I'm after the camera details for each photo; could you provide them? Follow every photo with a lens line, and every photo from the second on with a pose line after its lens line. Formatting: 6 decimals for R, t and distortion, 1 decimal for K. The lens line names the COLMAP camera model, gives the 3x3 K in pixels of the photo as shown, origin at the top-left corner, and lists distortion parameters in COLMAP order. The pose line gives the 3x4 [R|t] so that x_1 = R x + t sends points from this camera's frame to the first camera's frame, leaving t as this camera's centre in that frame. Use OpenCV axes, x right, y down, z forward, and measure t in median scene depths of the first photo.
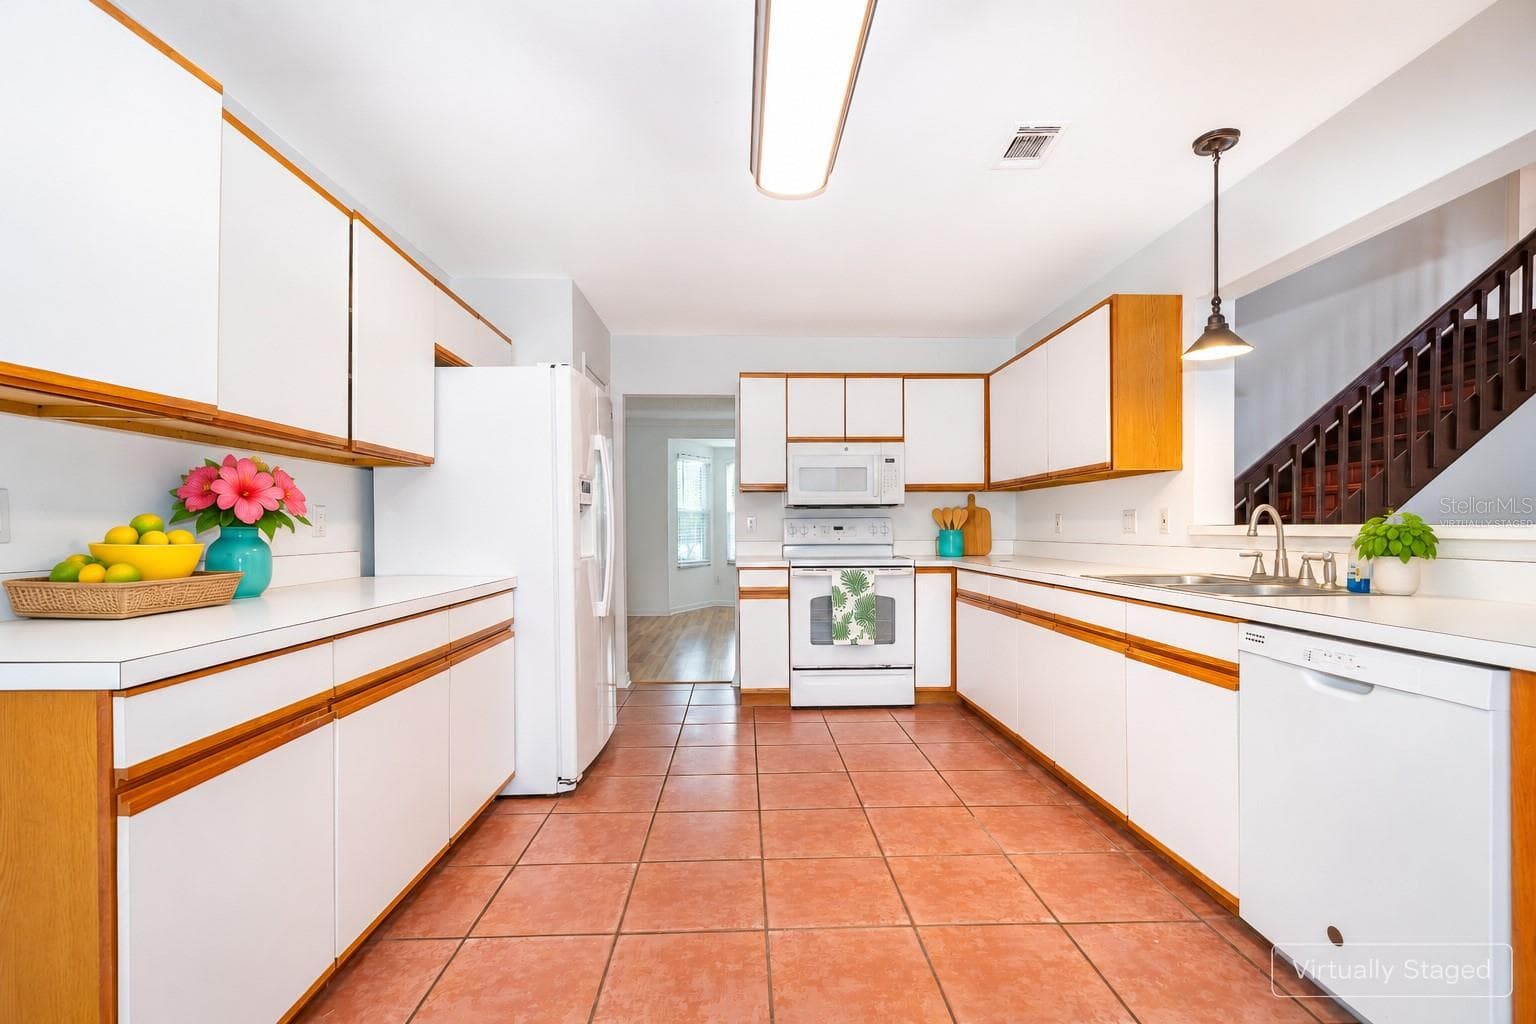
lens RADIAL K [[697.1, 0, 754.3], [0, 697.1, 531.7], [0, 0, 1]] dist [0.001588, 0.000185]
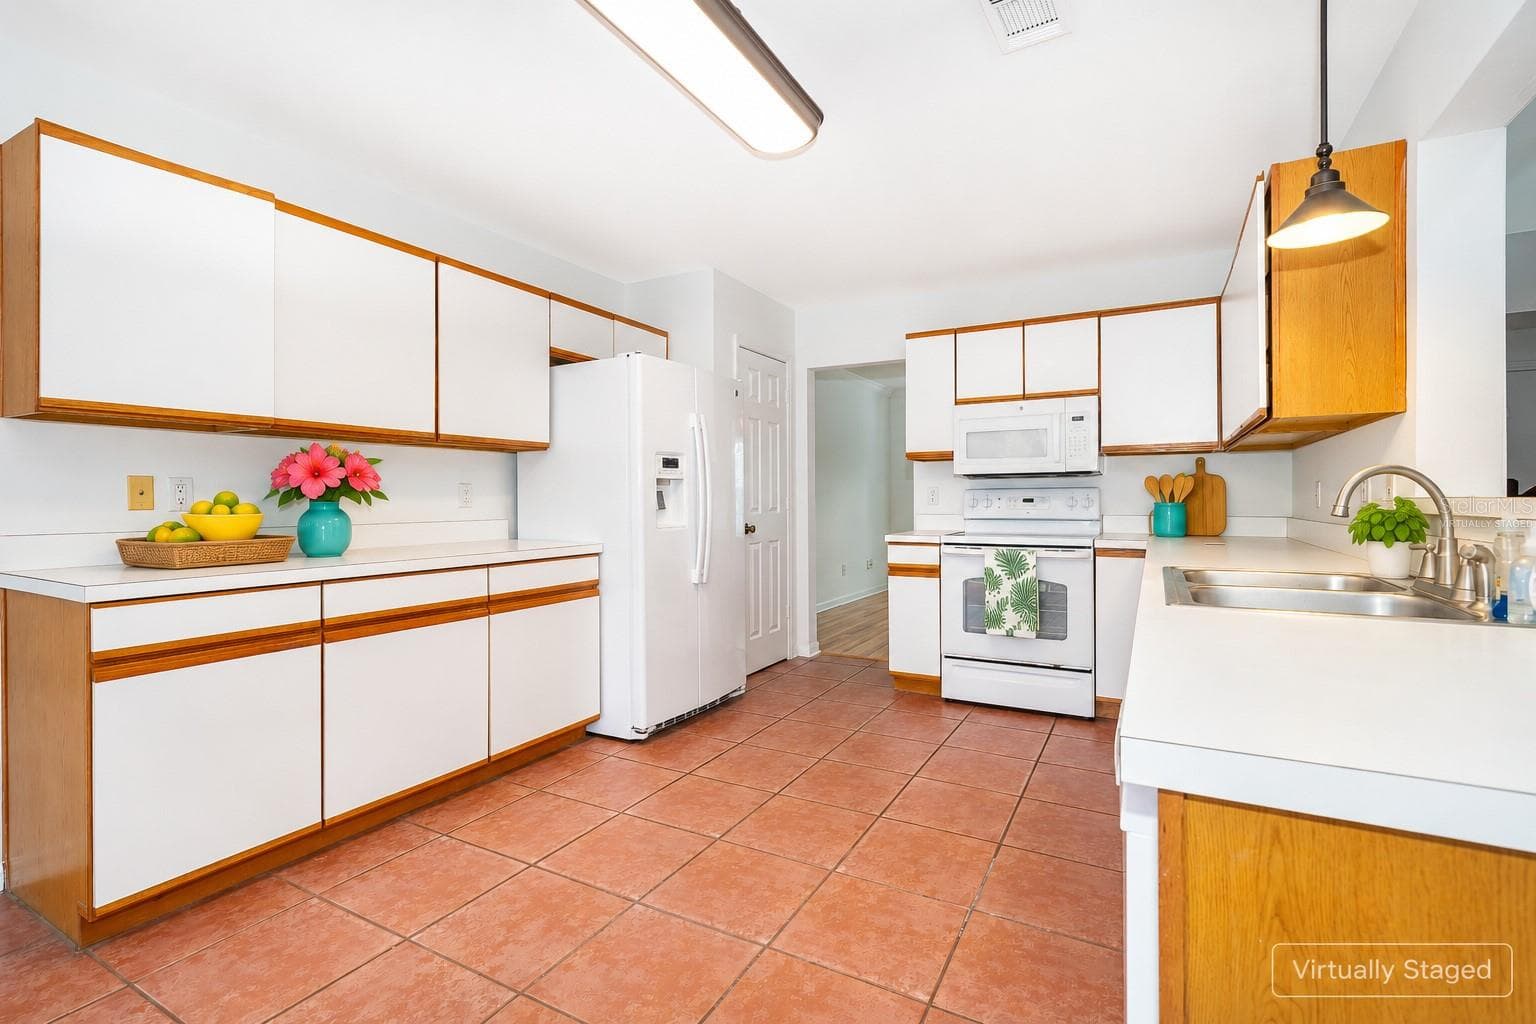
lens RADIAL K [[697.1, 0, 779.6], [0, 697.1, 501.8], [0, 0, 1]] dist [0.001588, 0.000185]
pose [[0.858079, 0.001875, -0.513515, 0.336902], [-0.002187, 0.999998, -0.000004, -0.003050], [0.513514, 0.001126, 0.858081, 0.114932]]
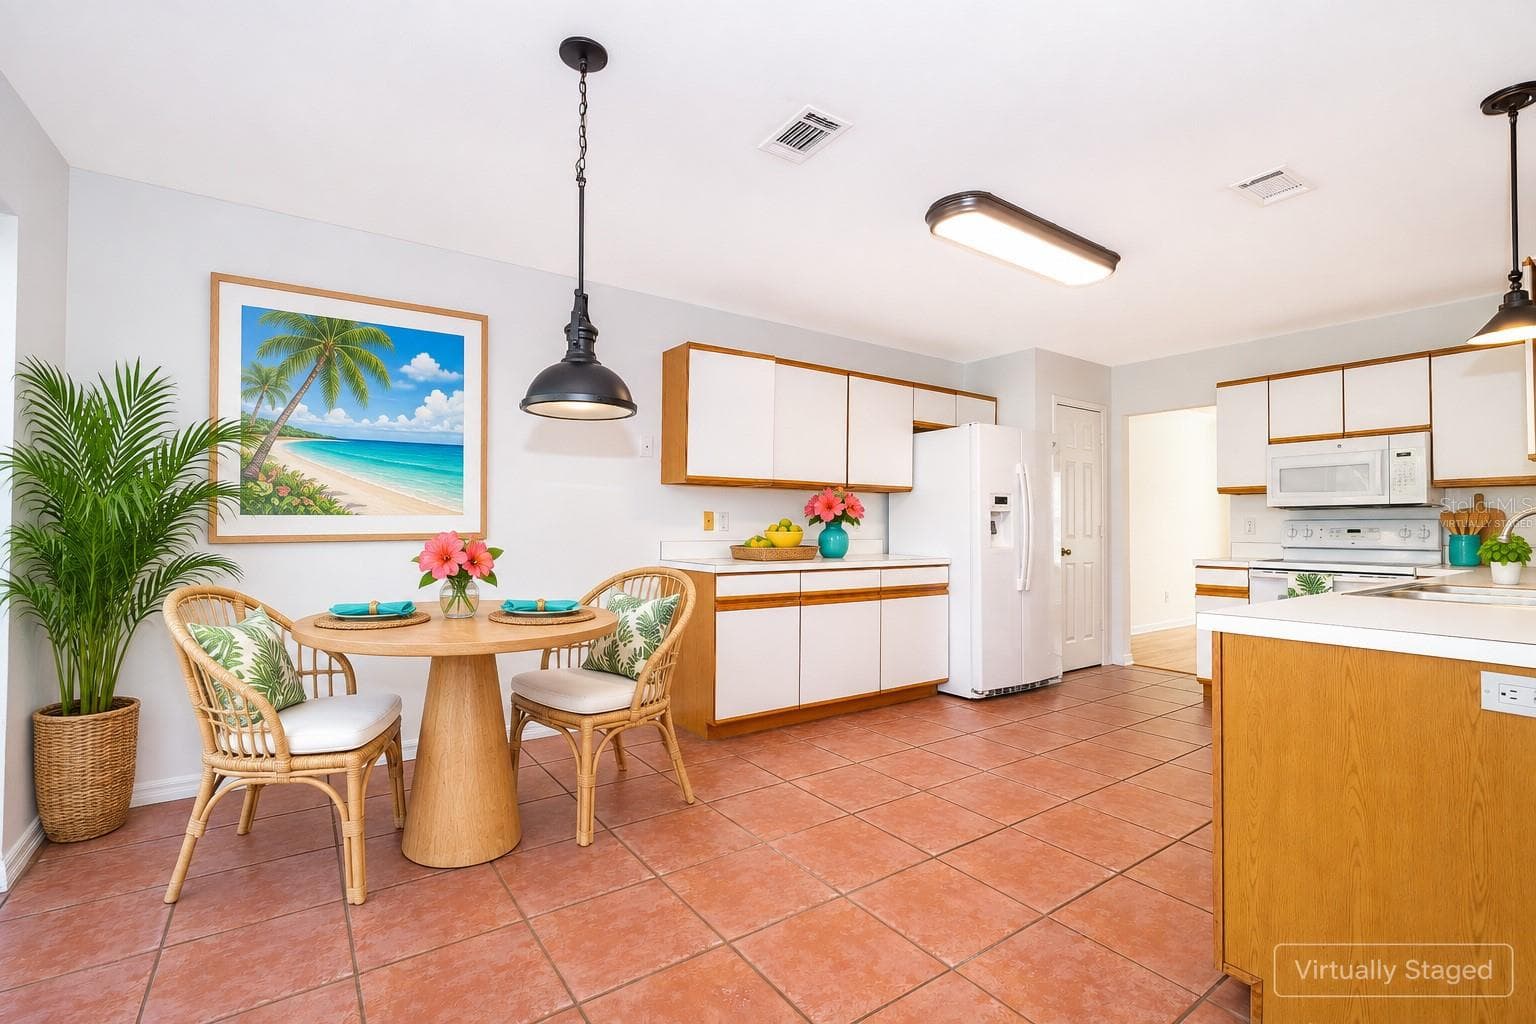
lens RADIAL K [[697.1, 0, 756.7], [0, 697.1, 515.2], [0, 0, 1]] dist [0.001588, 0.000185]
pose [[0.531797, -0.008489, -0.846829, 0.538037], [-0.012738, 0.999756, -0.018021, 0.000591], [0.846776, 0.020370, 0.531560, -0.165143]]
